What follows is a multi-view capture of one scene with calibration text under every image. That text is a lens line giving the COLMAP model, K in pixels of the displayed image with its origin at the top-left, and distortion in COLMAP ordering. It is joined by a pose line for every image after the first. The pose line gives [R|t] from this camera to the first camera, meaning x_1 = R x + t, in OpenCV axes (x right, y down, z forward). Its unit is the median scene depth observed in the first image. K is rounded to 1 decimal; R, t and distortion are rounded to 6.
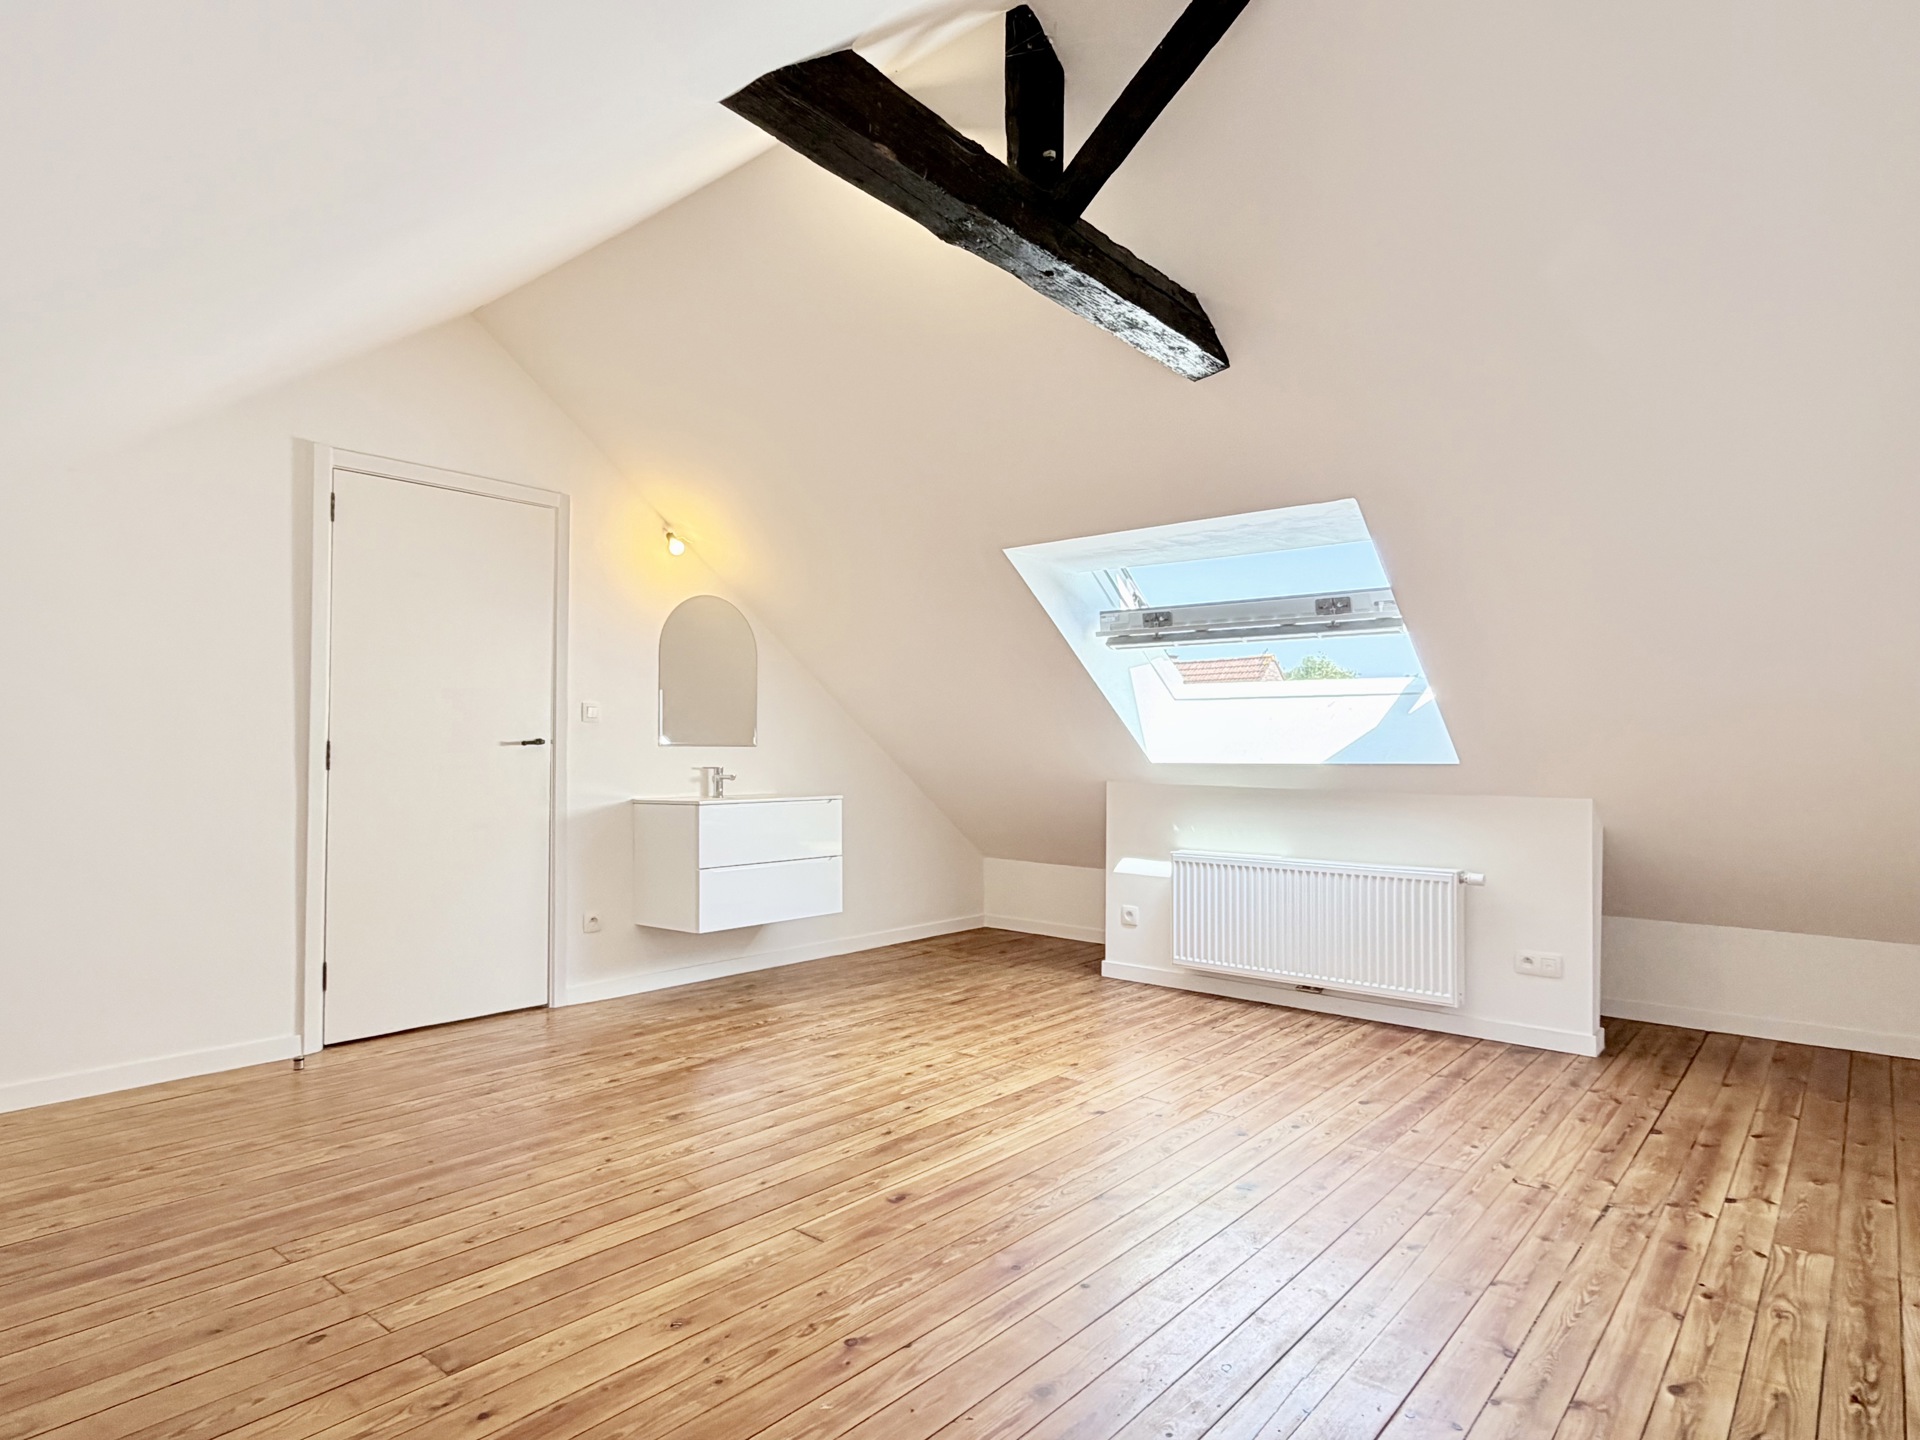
lens RADIAL K [[1102.1, 0, 960.0], [0, 1102.1, 720.0], [0, 0, 1]] dist [0.002399, -0.001046]
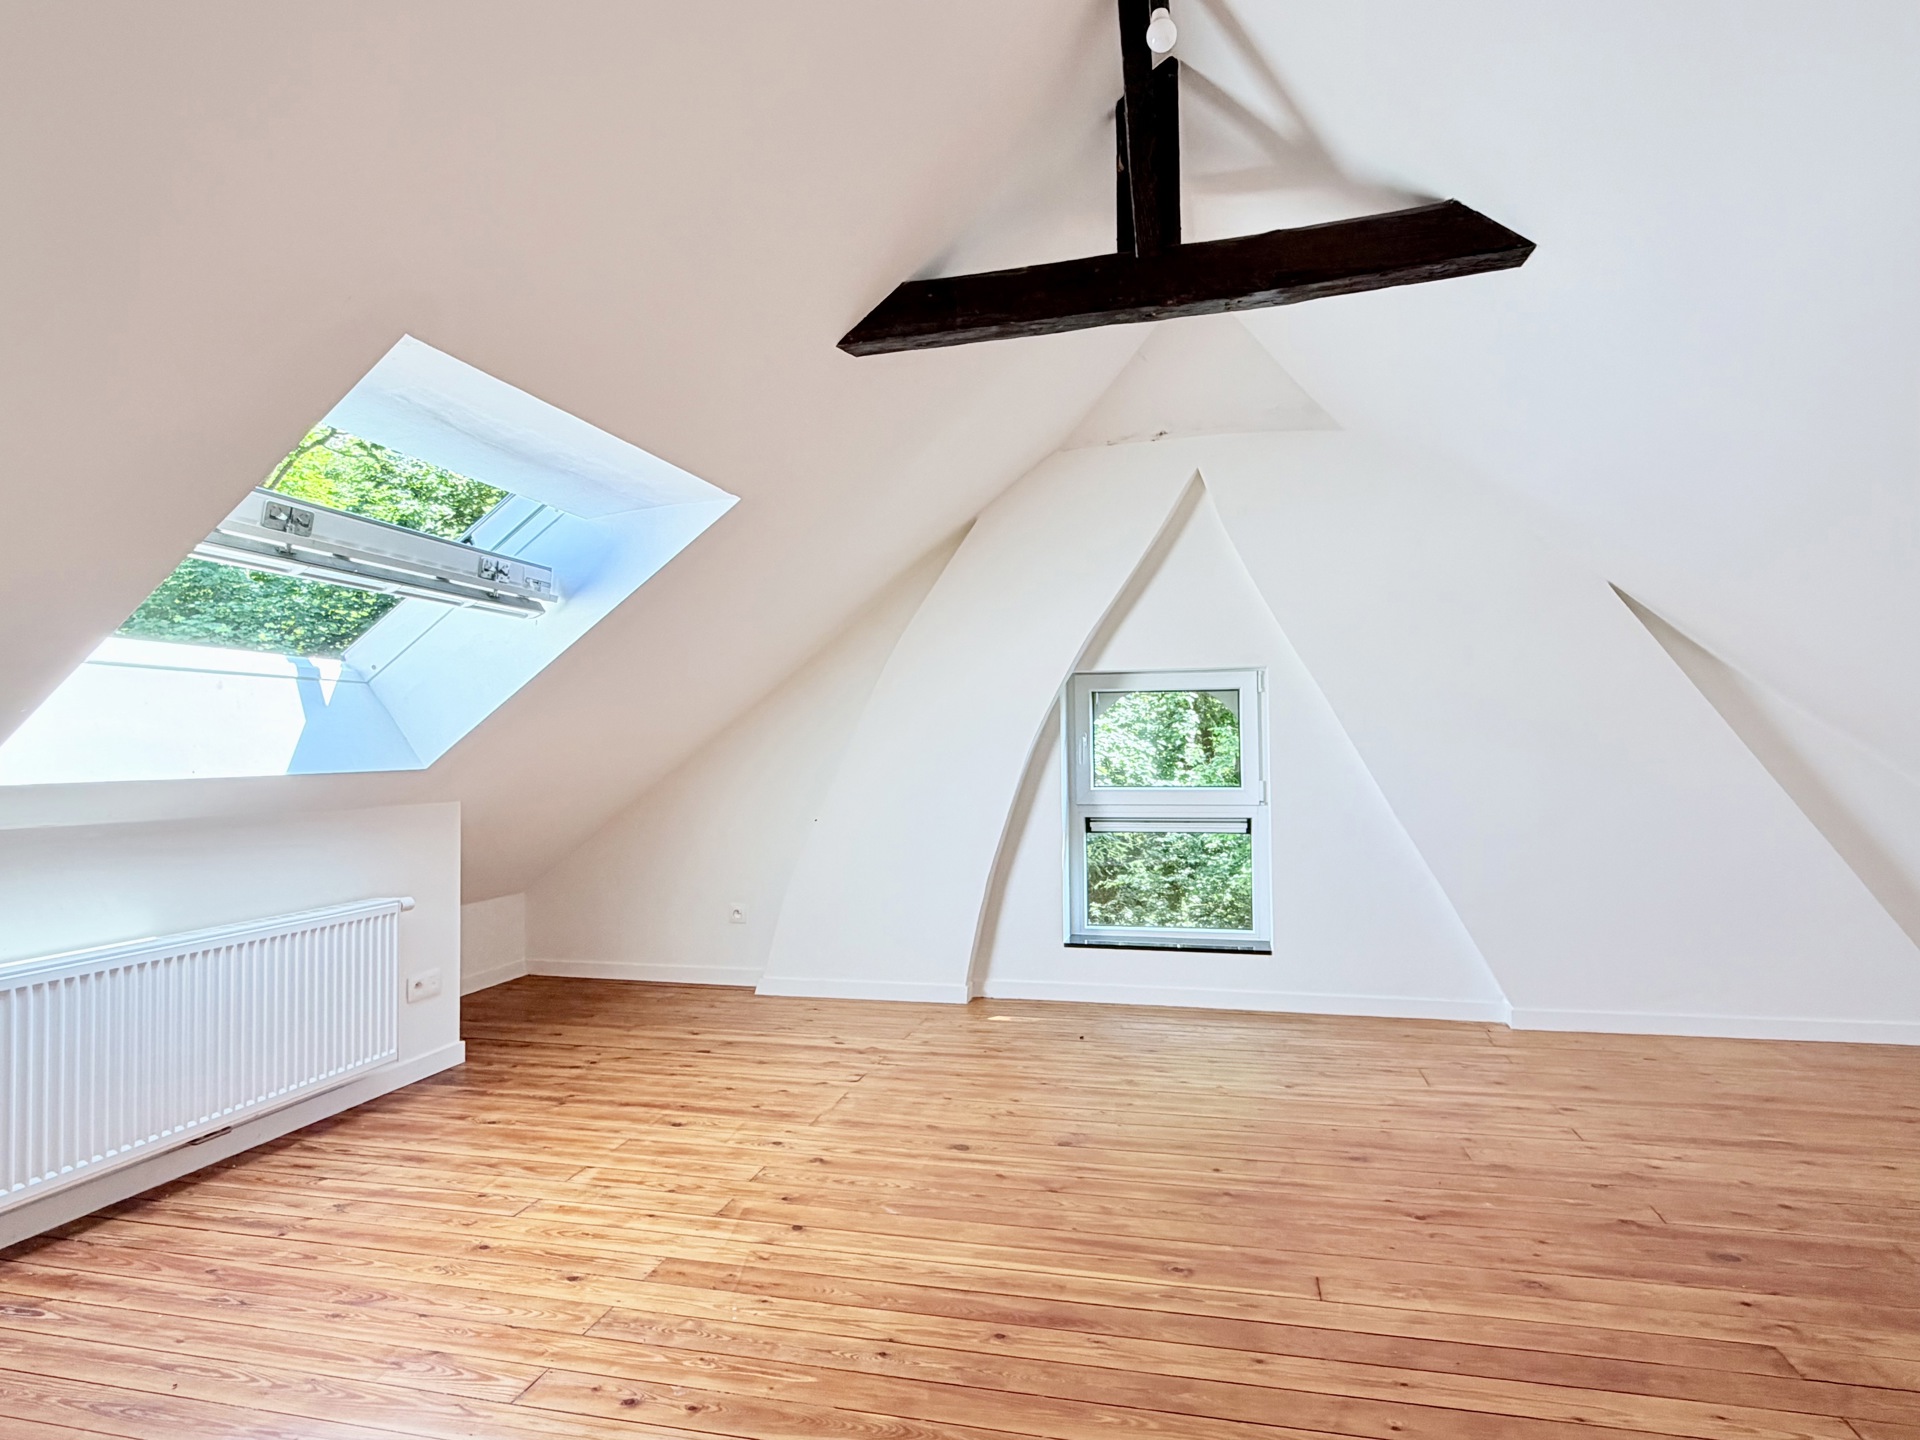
lens RADIAL K [[1102.1, 0, 960.0], [0, 1102.1, 720.0], [0, 0, 1]] dist [0.002399, -0.001046]
pose [[-0.445780, 0.023270, 0.894840, -0.590859], [-0.018560, 0.999207, -0.035230, 0.028359], [-0.894950, -0.032313, -0.444995, 1.202983]]
